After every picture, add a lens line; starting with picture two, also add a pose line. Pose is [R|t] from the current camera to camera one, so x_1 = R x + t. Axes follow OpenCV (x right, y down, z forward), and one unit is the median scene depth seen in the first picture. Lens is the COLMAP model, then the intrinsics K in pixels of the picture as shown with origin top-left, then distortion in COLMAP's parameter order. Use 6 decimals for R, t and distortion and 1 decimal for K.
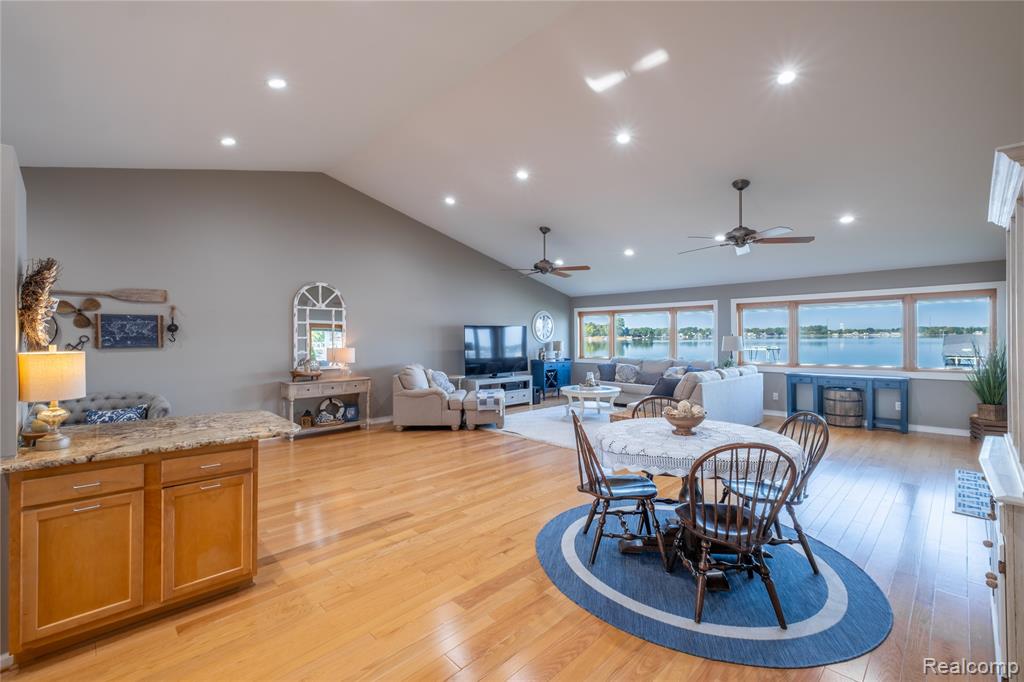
lens RADIAL K [[440.6, 0, 513.6], [0, 440.6, 336.9], [0, 0, 1]] dist [0.010592, -0.000305]
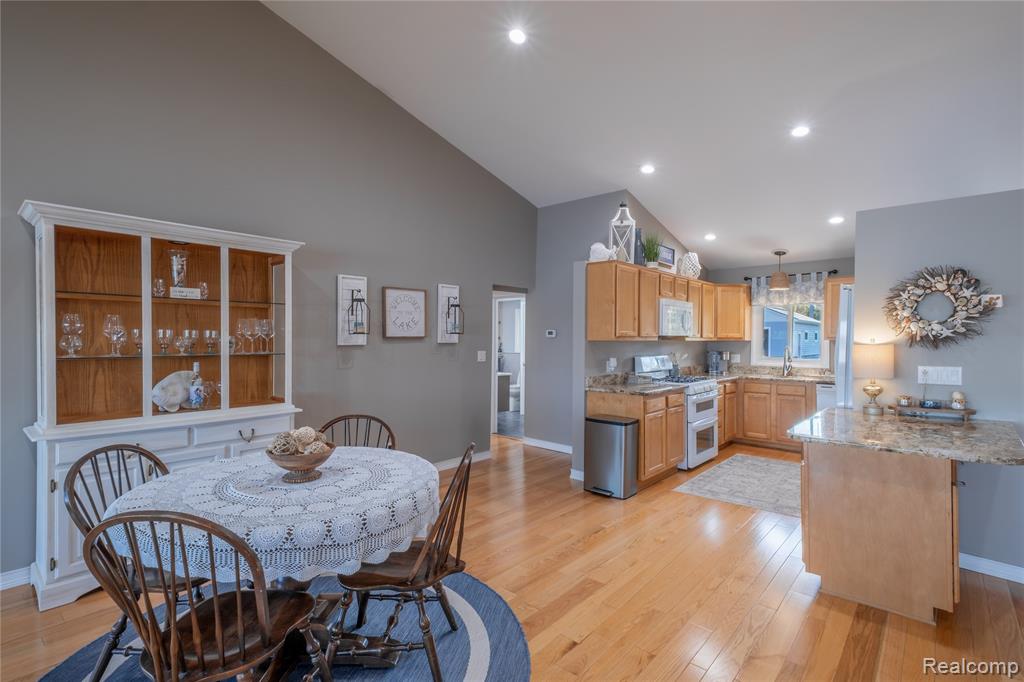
lens RADIAL K [[478.0, 0, 529.2], [0, 478.0, 344.5], [0, 0, 1]] dist [0.015594, 0.000081]
pose [[-0.996487, 0.000159, -0.083743, 0.048129], [-0.000724, 0.999944, 0.010517, 0.005527], [0.083740, 0.010541, -0.996432, 0.744686]]
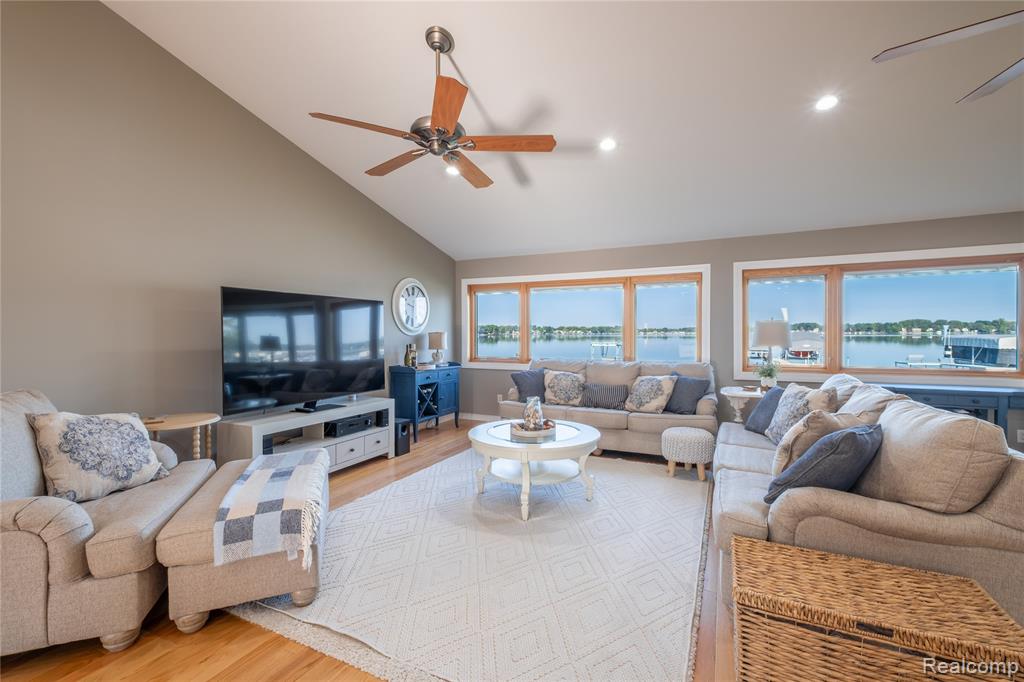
lens RADIAL K [[436.3, 0, 512.4], [0, 436.3, 336.7], [0, 0, 1]] dist [0.007382, -0.000465]
pose [[0.942259, 0.001848, 0.334880, 0.003290], [-0.003778, 0.999980, 0.005112, 0.018406], [-0.334863, -0.006082, 0.942247, 0.654773]]
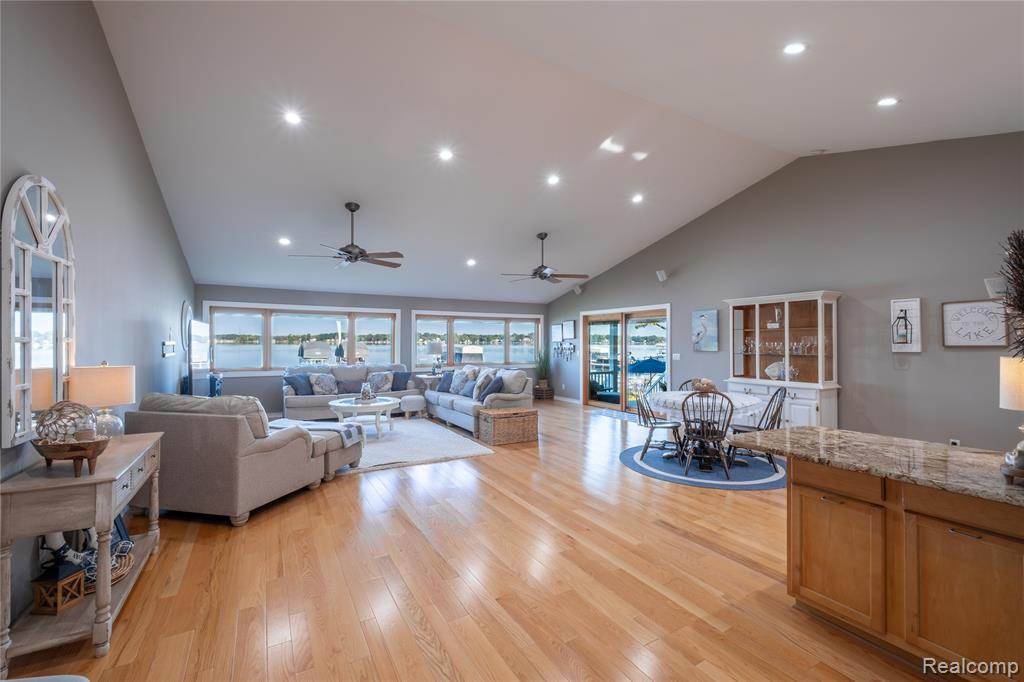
lens RADIAL K [[438.5, 0, 513.9], [0, 438.5, 349.4], [0, 0, 1]] dist [0.000989, -0.000095]
pose [[0.255860, -0.007646, 0.966684, -0.658065], [-0.006025, 0.999937, 0.009504, 0.005051], [-0.966695, -0.008256, 0.255798, 0.555896]]
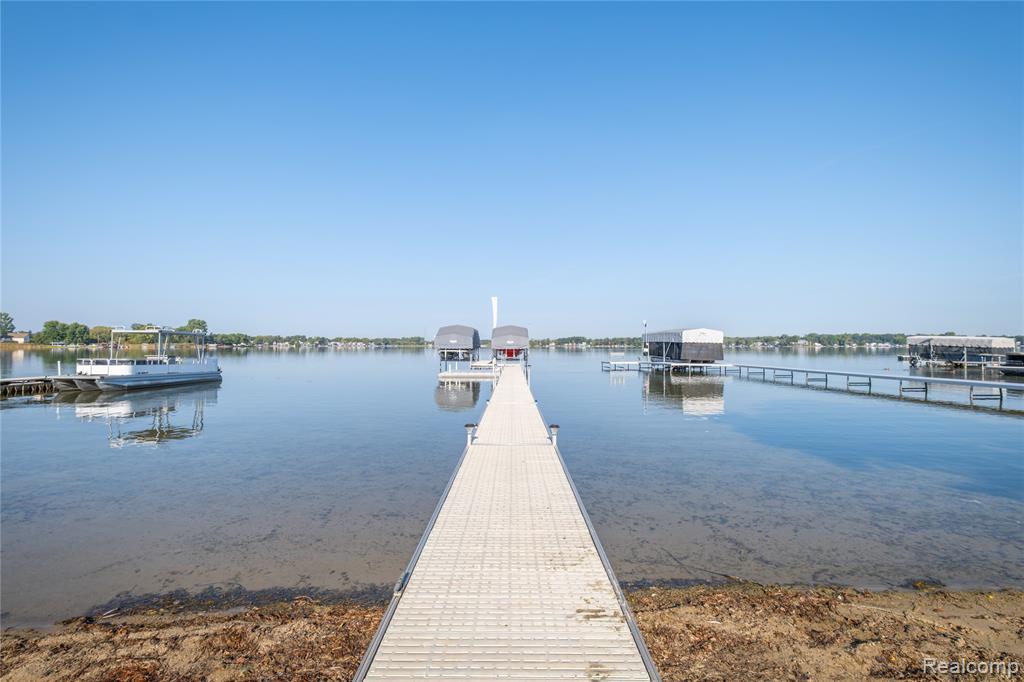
lens RADIAL K [[475.6, 0, 512.0], [0, 475.6, 341.0], [0, 0, 1]] dist [0.009772, -0.000016]
pose [[0.700433, 0.015342, 0.713554, 2.508219], [-0.006193, 0.999862, -0.015418, 0.256754], [-0.713692, 0.006380, 0.700431, 1.450306]]
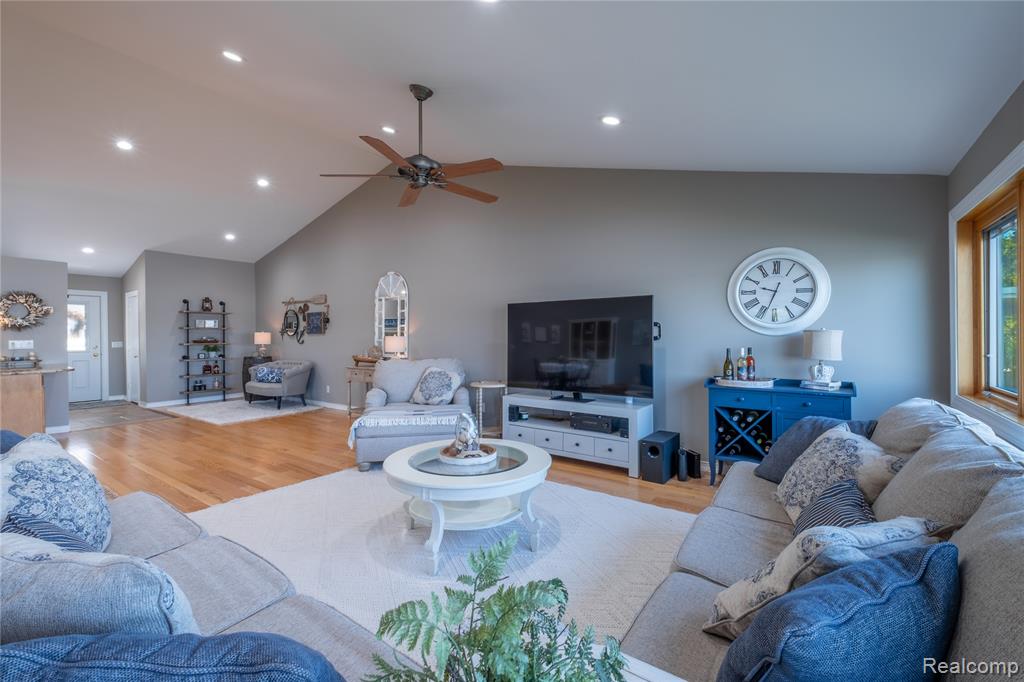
lens RADIAL K [[436.3, 0, 512.4], [0, 436.3, 336.7], [0, 0, 1]] dist [0.007382, -0.000465]
pose [[0.171587, 0.008130, -0.985135, 0.590974], [0.001150, 0.999964, 0.008452, 0.017646], [0.985168, -0.002583, 0.171572, 1.088013]]
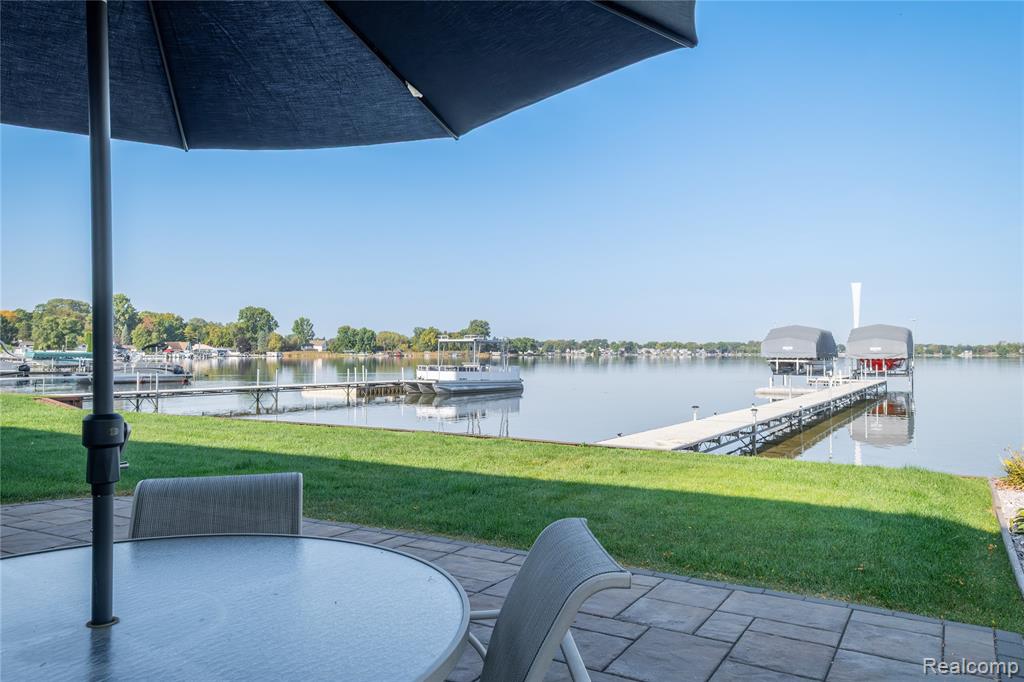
lens RADIAL K [[741.5, 0, 518.8], [0, 741.5, 339.6], [0, 0, 1]] dist [0.034335, -0.000505]
pose [[0.964587, 0.012615, 0.263462, 2.030565], [-0.007299, 0.999750, -0.021144, 0.262916], [-0.263663, 0.018473, 0.964438, 0.167150]]
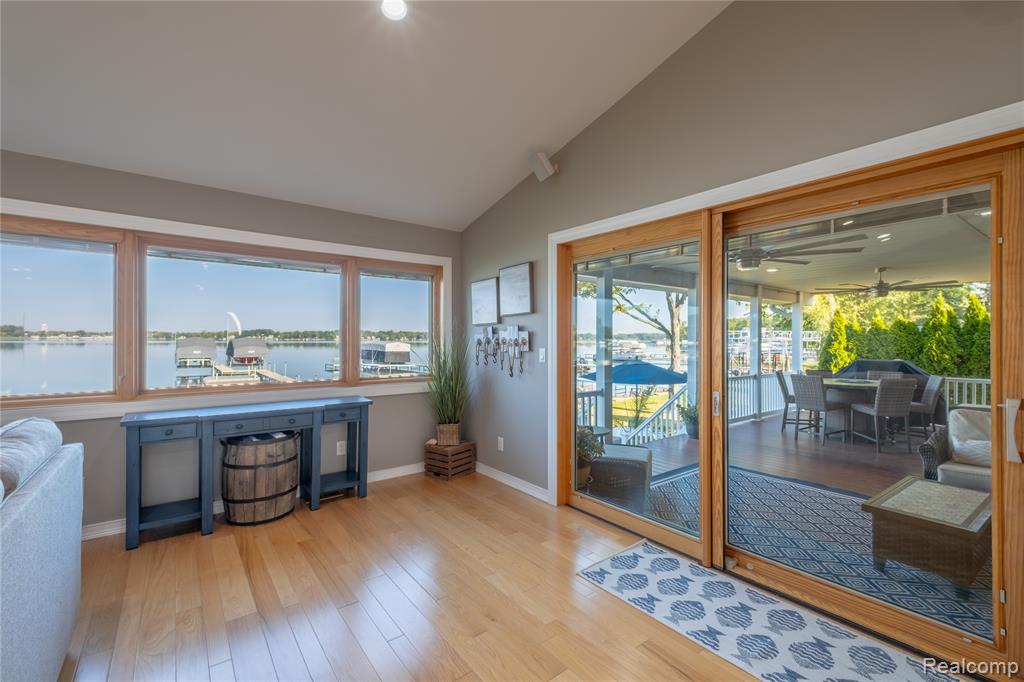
lens RADIAL K [[437.6, 0, 513.2], [0, 437.6, 340.7], [0, 0, 1]] dist [0.013740, -0.001464]
pose [[0.119312, 0.006187, 0.992838, 0.320982], [-0.006522, 0.999964, -0.005448, 0.017412], [-0.992835, -0.005825, 0.119348, 0.699301]]
